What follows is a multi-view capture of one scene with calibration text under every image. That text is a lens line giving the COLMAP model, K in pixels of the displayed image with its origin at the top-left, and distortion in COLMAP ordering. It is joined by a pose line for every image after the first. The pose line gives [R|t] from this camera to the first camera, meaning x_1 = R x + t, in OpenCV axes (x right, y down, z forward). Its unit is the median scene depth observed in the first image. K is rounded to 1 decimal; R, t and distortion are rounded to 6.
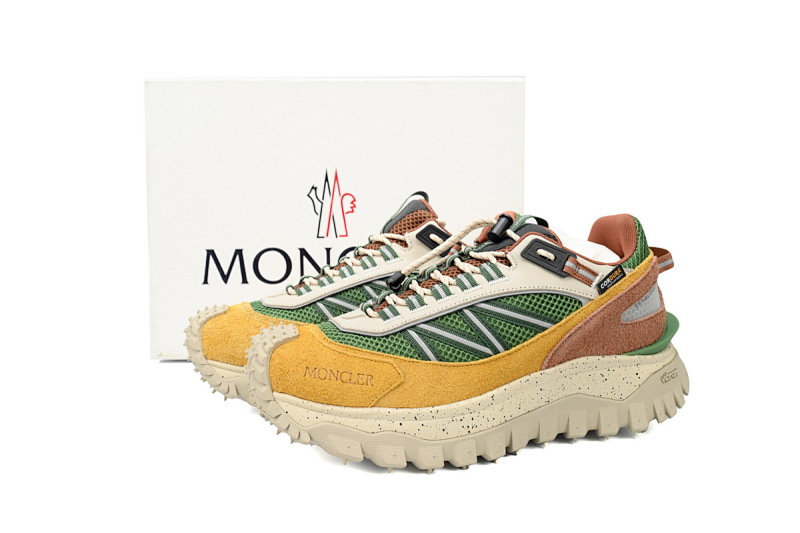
lens RADIAL K [[687.6, 0, 394.4], [0, 687.6, 270.9], [0, 0, 1]] dist [0.001933, 0.000249]
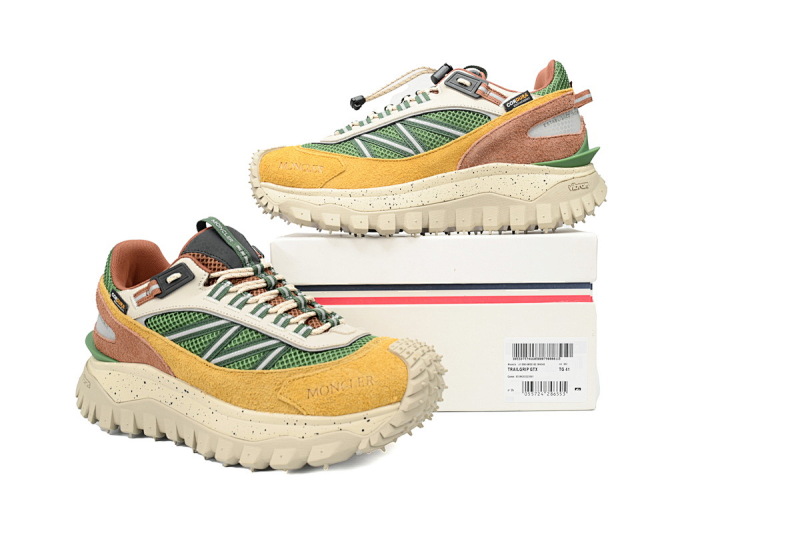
lens RADIAL K [[687.6, 0, 401.7], [0, 687.6, 266.8], [0, 0, 1]] dist [0.001933, 0.000249]
pose [[0.959140, 0.018542, -0.282325, 0.486527], [-0.031457, 0.998652, -0.041282, 0.384888], [0.281179, 0.048477, 0.958430, -0.256412]]
